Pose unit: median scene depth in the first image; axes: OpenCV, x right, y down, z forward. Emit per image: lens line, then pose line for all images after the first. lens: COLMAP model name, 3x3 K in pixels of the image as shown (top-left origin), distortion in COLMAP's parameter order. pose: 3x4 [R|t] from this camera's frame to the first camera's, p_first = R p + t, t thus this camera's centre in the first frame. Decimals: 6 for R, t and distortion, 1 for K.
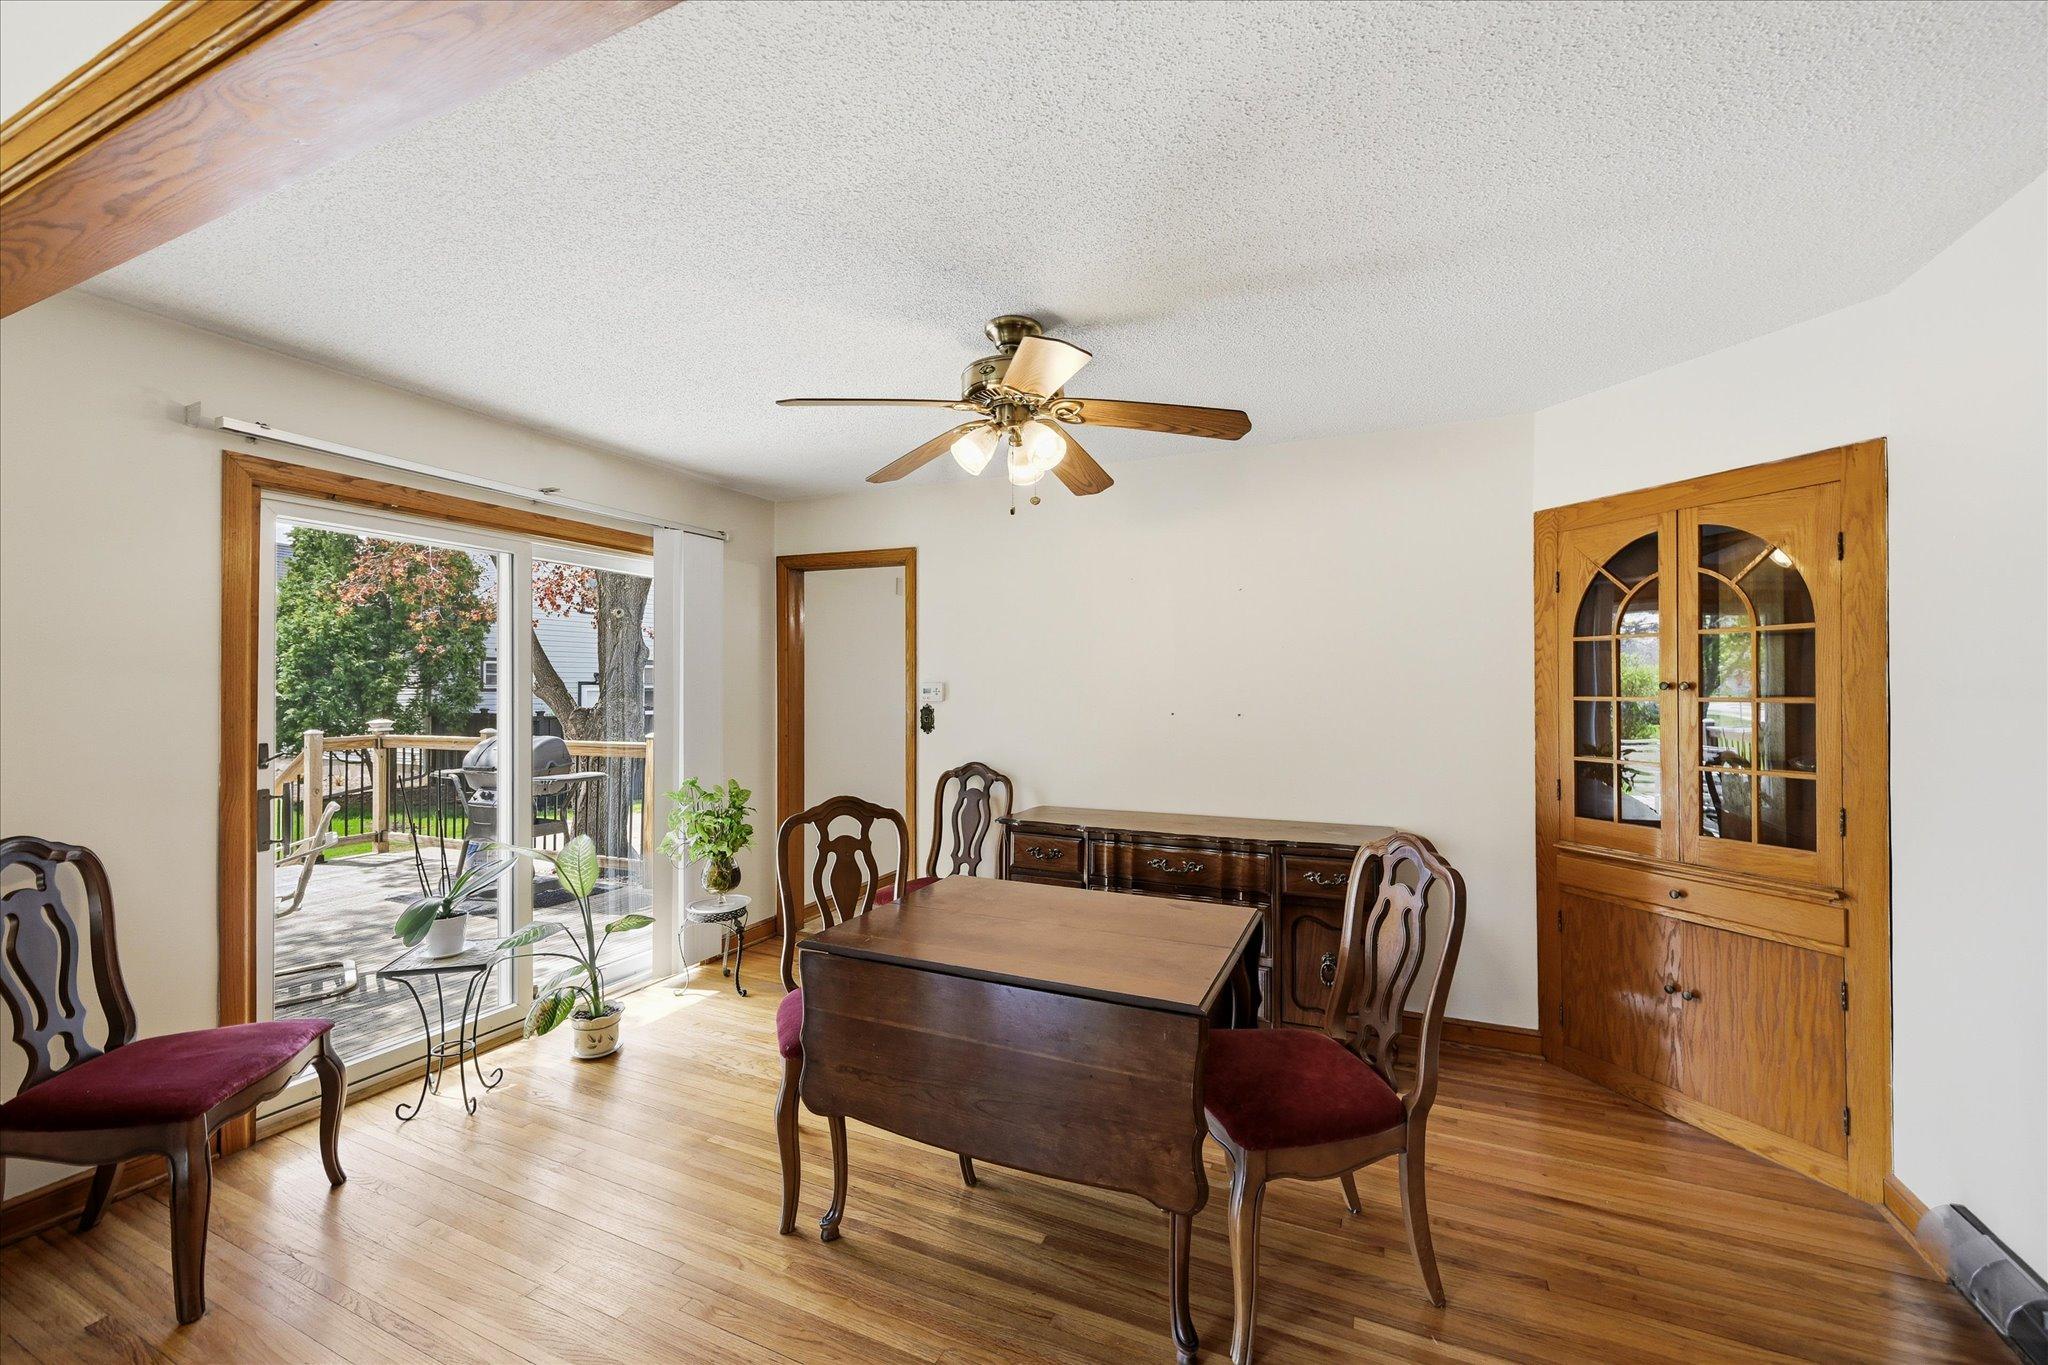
lens RADIAL K [[828.5, 0, 1028.1], [0, 828.5, 699.9], [0, 0, 1]] dist [-0.002111, -0.000186]
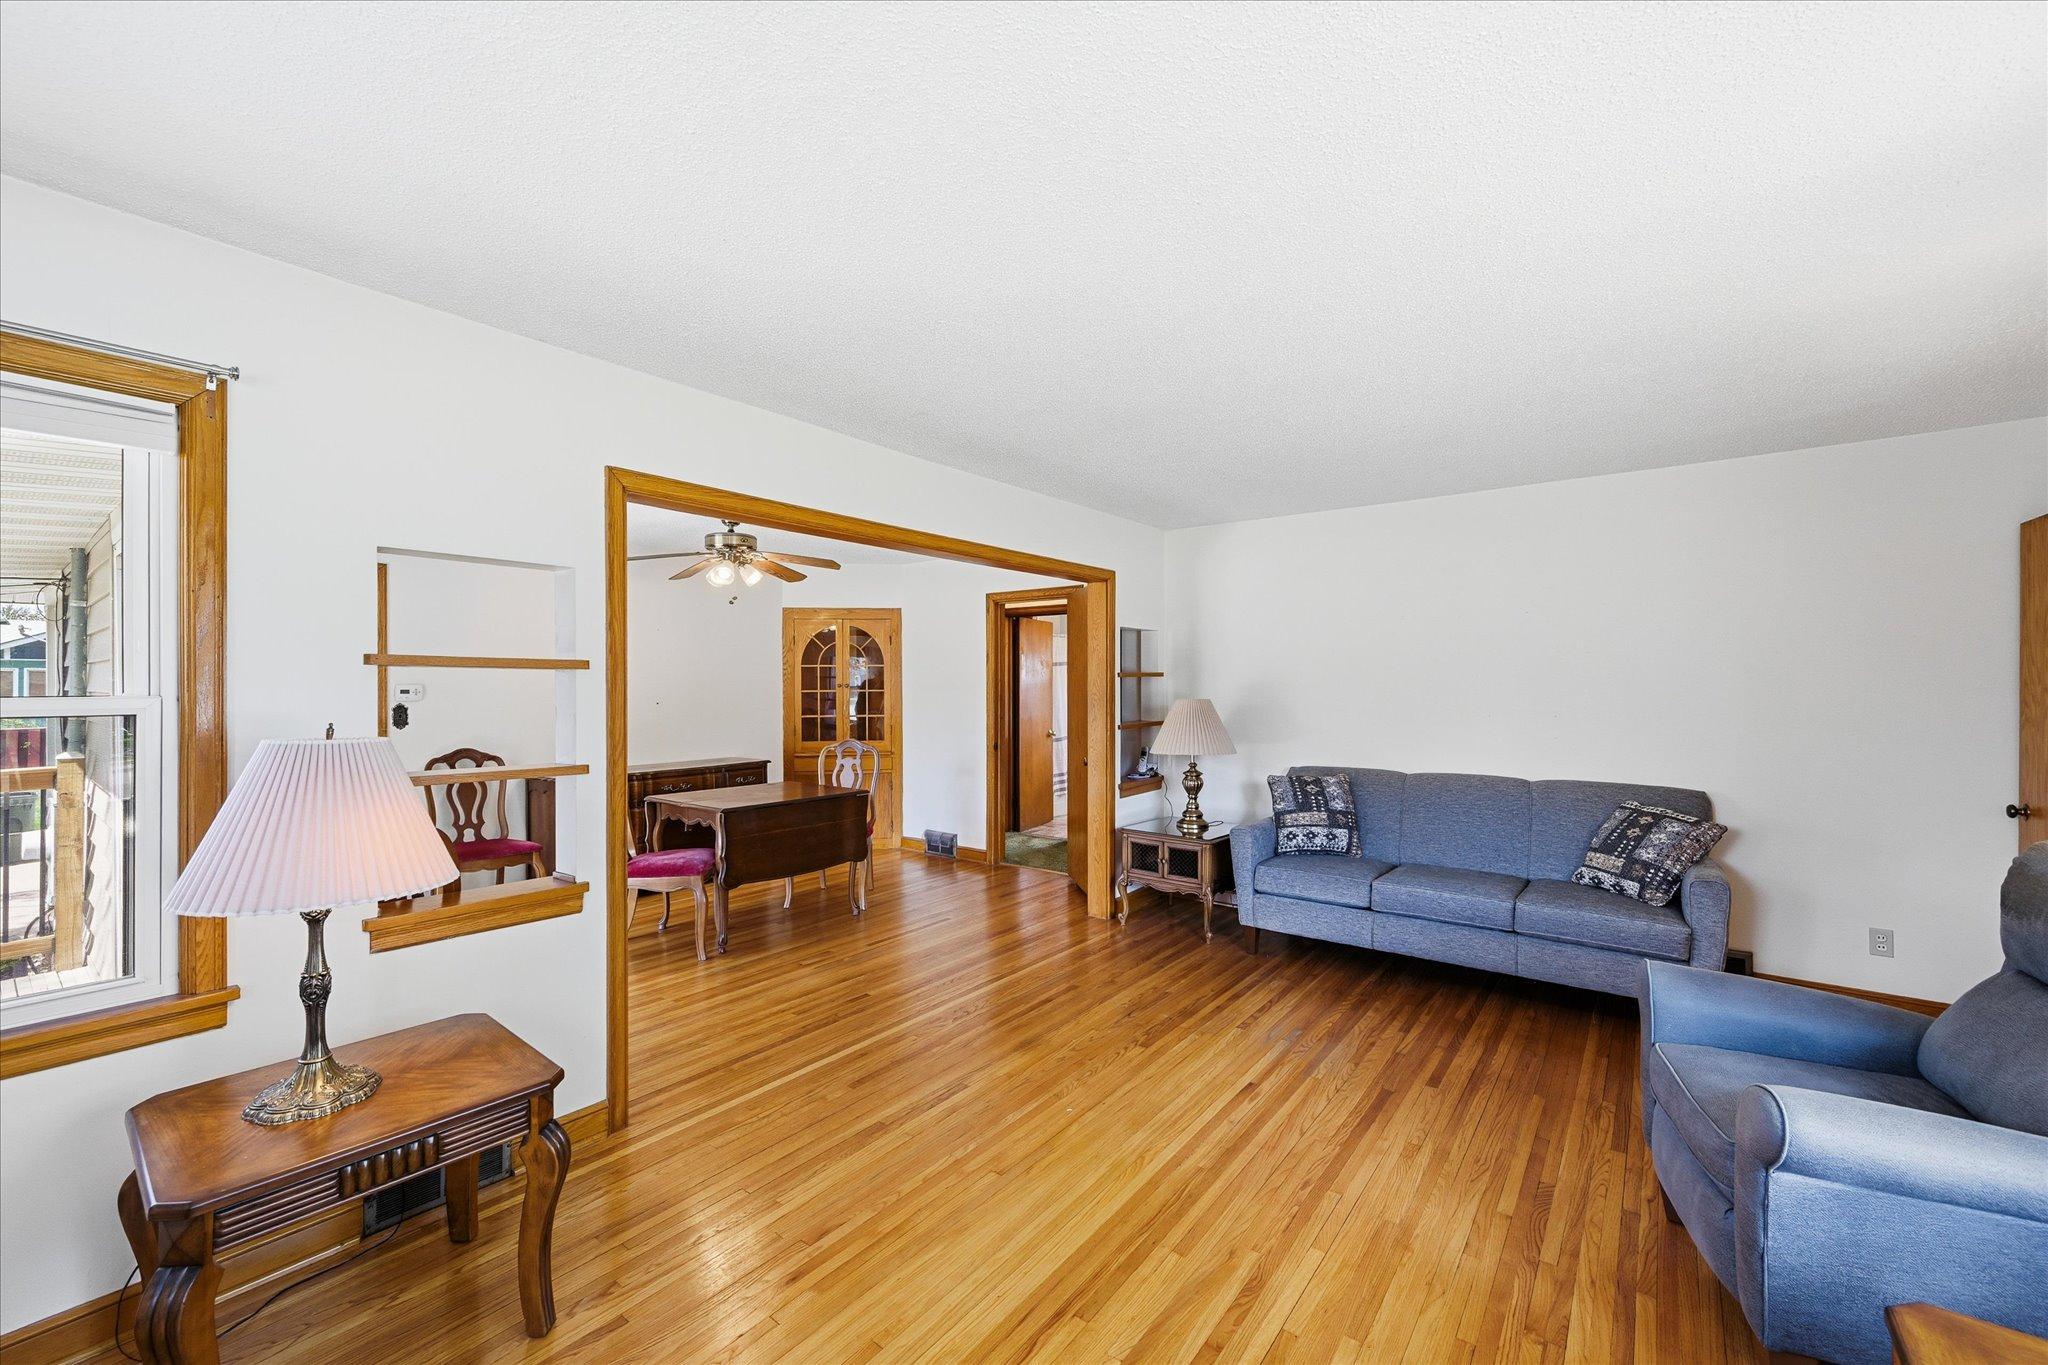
lens RADIAL K [[828.5, 0, 1028.1], [0, 828.5, 699.9], [0, 0, 1]] dist [-0.002111, -0.000186]
pose [[0.226204, -0.023539, 0.973796, -1.424903], [0.011054, 0.999706, 0.021597, -0.019876], [-0.974017, 0.005879, 0.226397, -0.144940]]
